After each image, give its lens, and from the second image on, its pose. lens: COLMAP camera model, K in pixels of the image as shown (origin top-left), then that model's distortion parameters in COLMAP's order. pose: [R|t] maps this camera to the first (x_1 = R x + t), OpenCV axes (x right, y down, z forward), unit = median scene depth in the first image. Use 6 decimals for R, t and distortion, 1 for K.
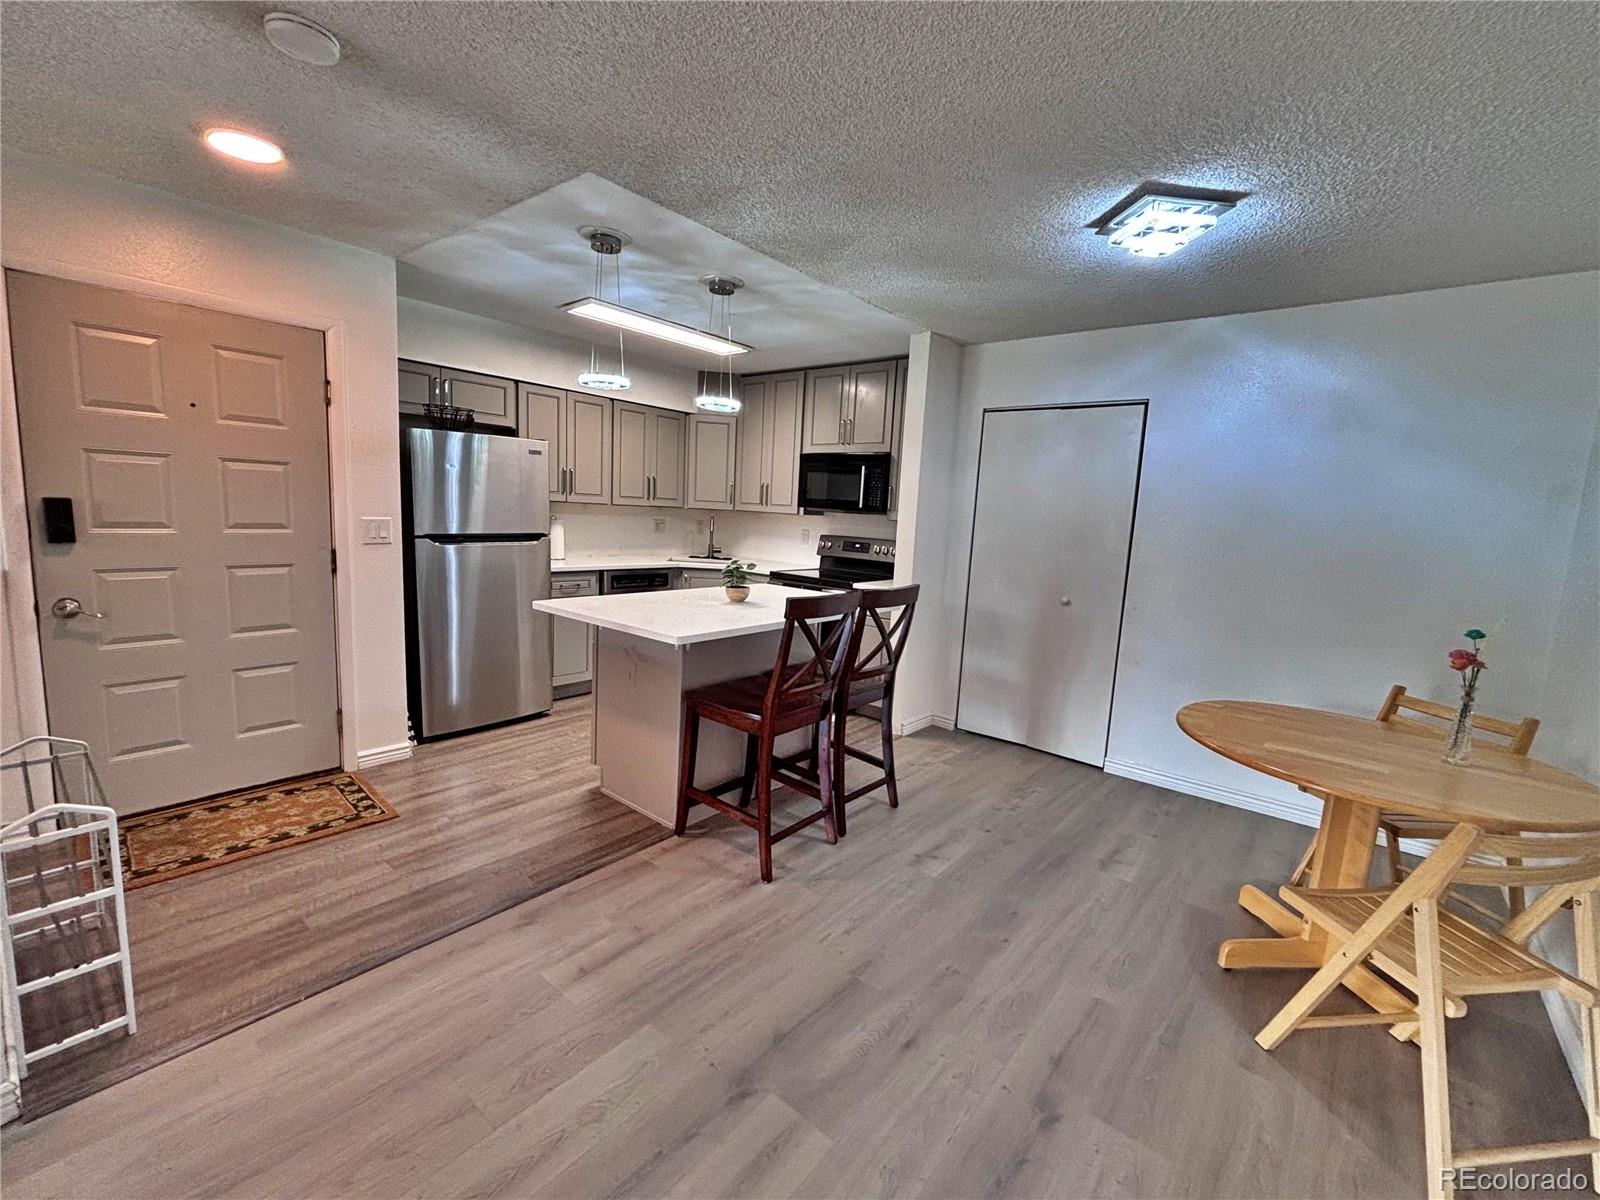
lens RADIAL K [[661.0, 0, 788.7], [0, 661.0, 606.1], [0, 0, 1]] dist [0.001723, 0.000417]
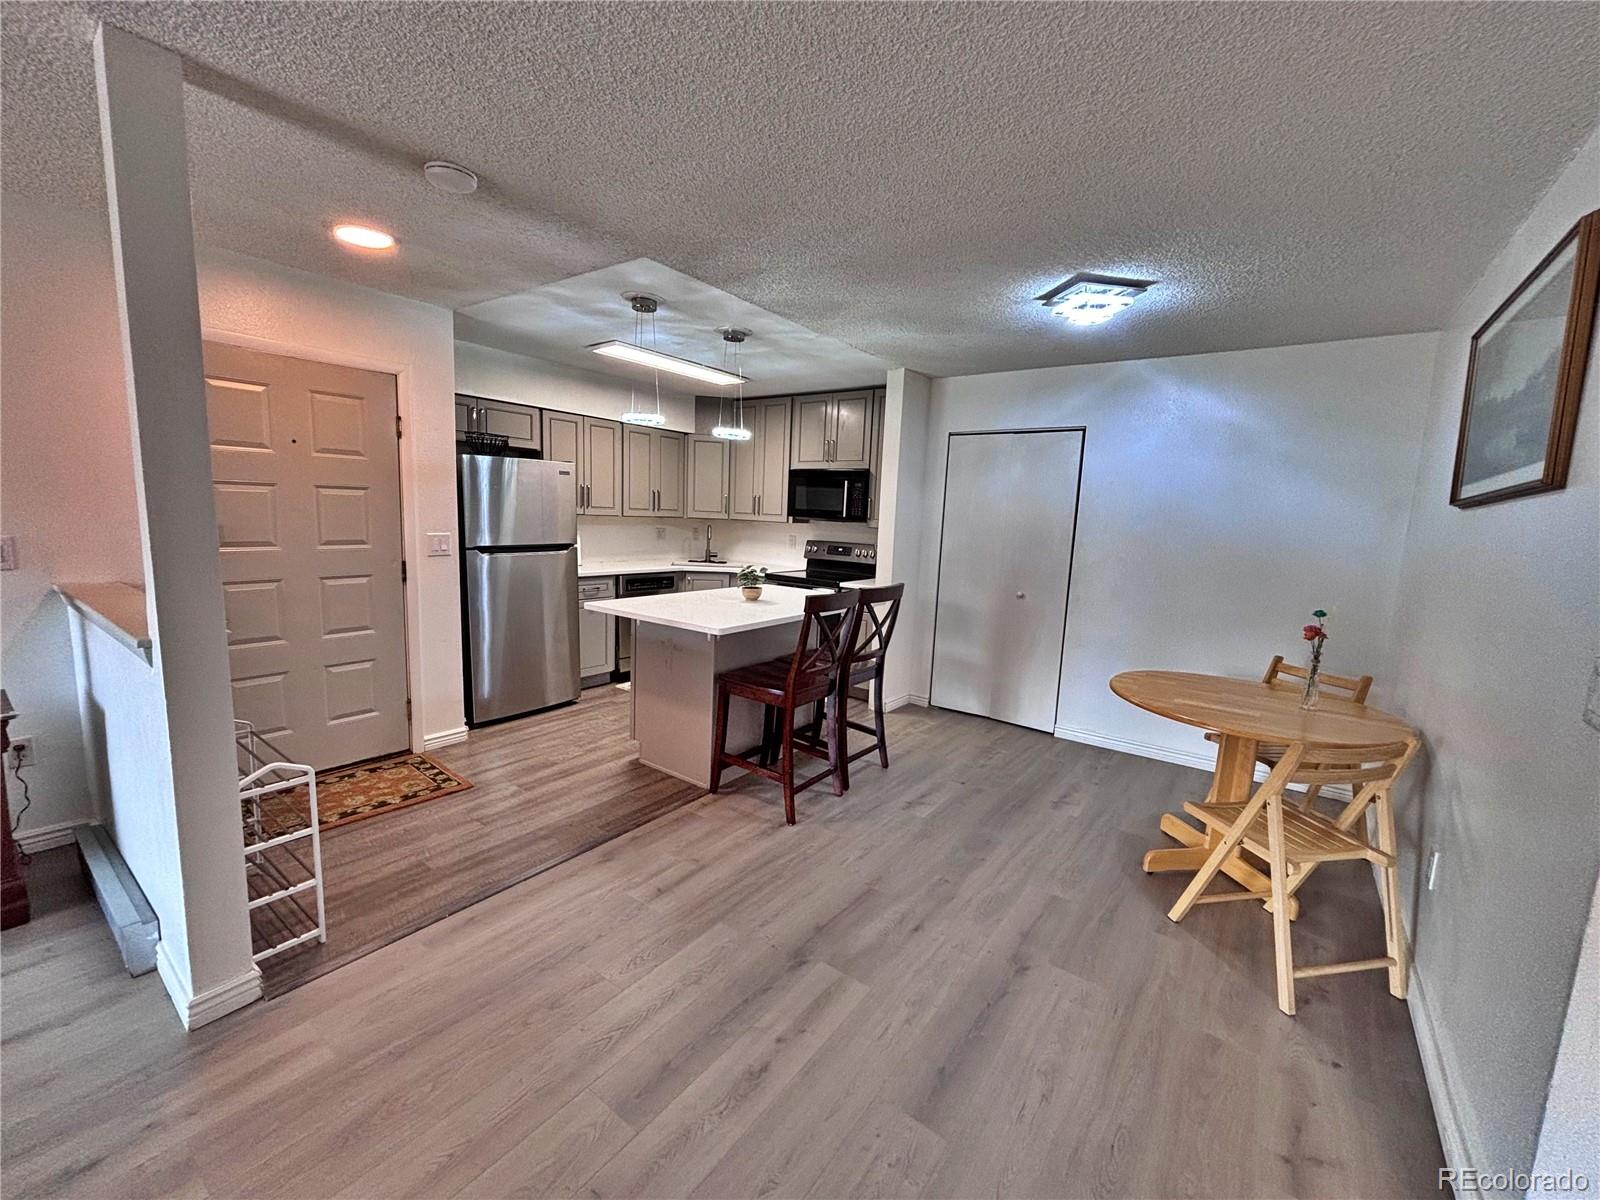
lens RADIAL K [[661.0, 0, 776.3], [0, 661.0, 608.1], [0, 0, 1]] dist [0.001723, 0.000417]
pose [[0.998469, -0.018541, 0.052120, -0.116162], [0.018280, 0.999818, 0.005496, 0.002599], [-0.052213, -0.004535, 0.998626, -0.231275]]
